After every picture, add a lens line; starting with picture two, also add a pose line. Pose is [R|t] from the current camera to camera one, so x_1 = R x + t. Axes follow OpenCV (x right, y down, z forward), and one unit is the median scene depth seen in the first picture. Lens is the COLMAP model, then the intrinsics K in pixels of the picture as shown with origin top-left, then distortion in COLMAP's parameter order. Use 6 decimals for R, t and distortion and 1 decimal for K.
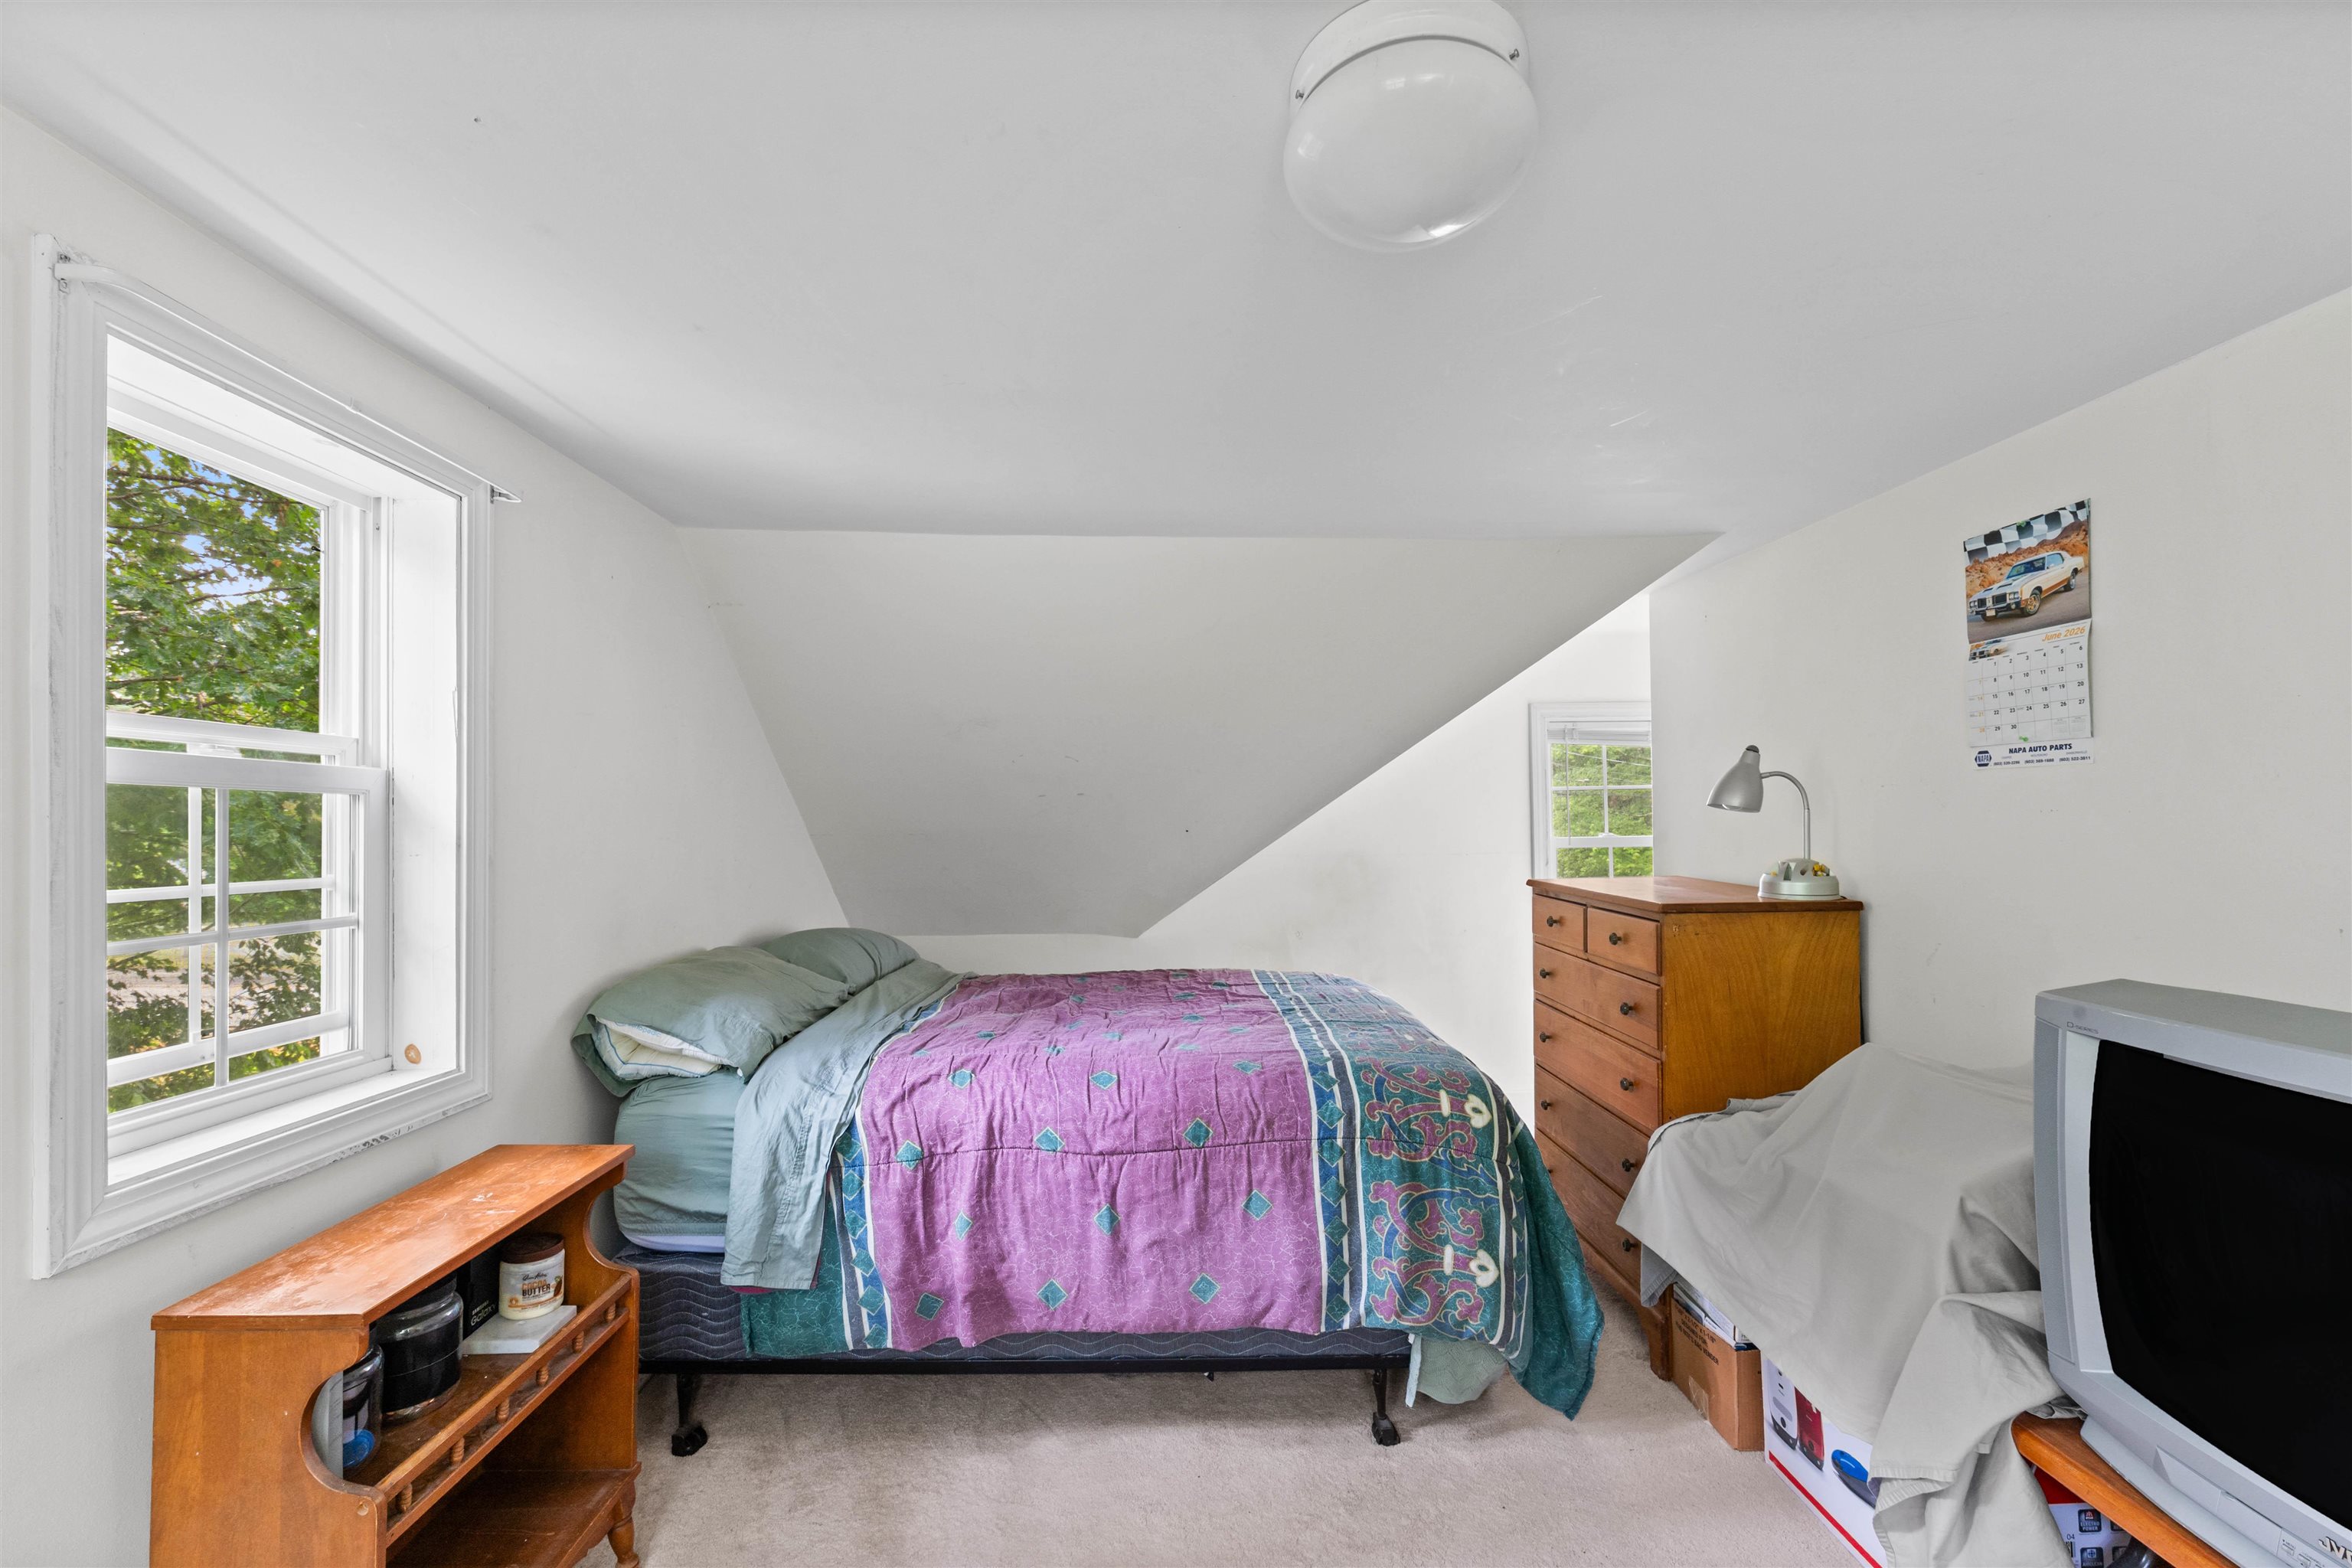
lens RADIAL K [[999.5, 0, 1170.0], [0, 999.5, 778.3], [0, 0, 1]] dist [0.000151, -0.001570]
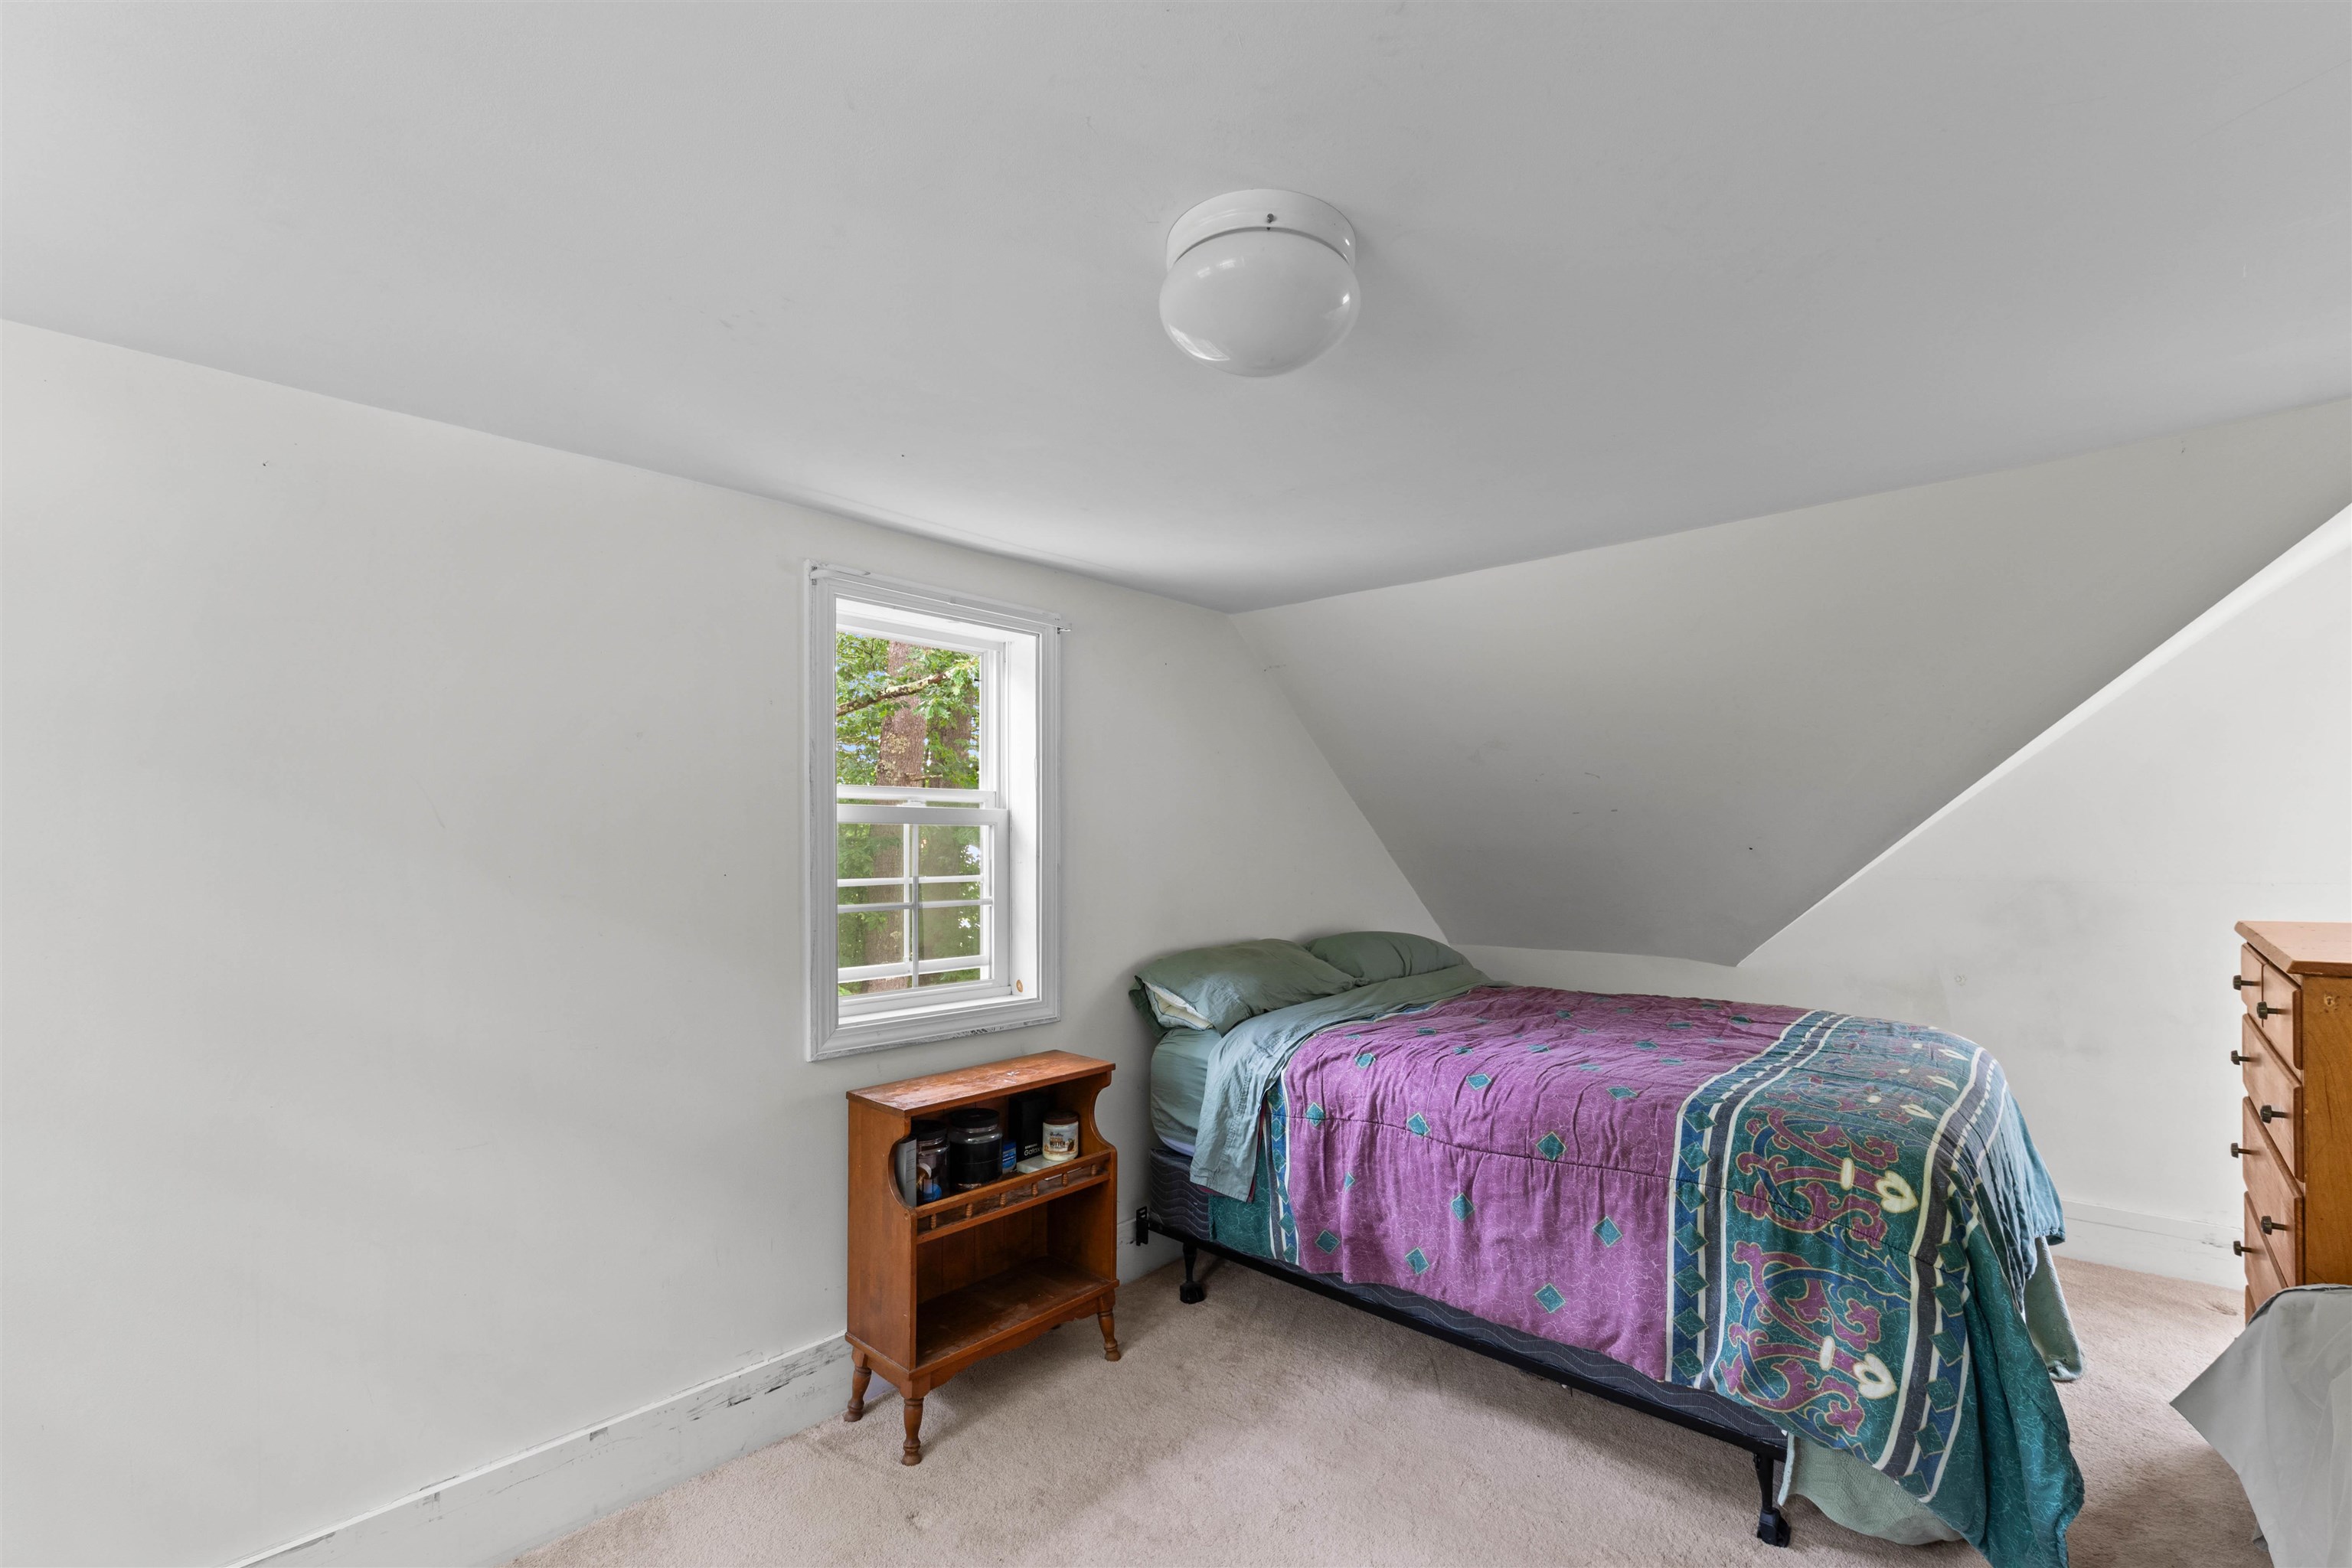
lens RADIAL K [[999.5, 0, 1188.7], [0, 999.5, 795.2], [0, 0, 1]] dist [0.000151, -0.001570]
pose [[0.728140, -0.033169, -0.684625, 0.479648], [0.034489, 0.999336, -0.011735, -0.002978], [0.684560, -0.015067, 0.728801, 0.012564]]
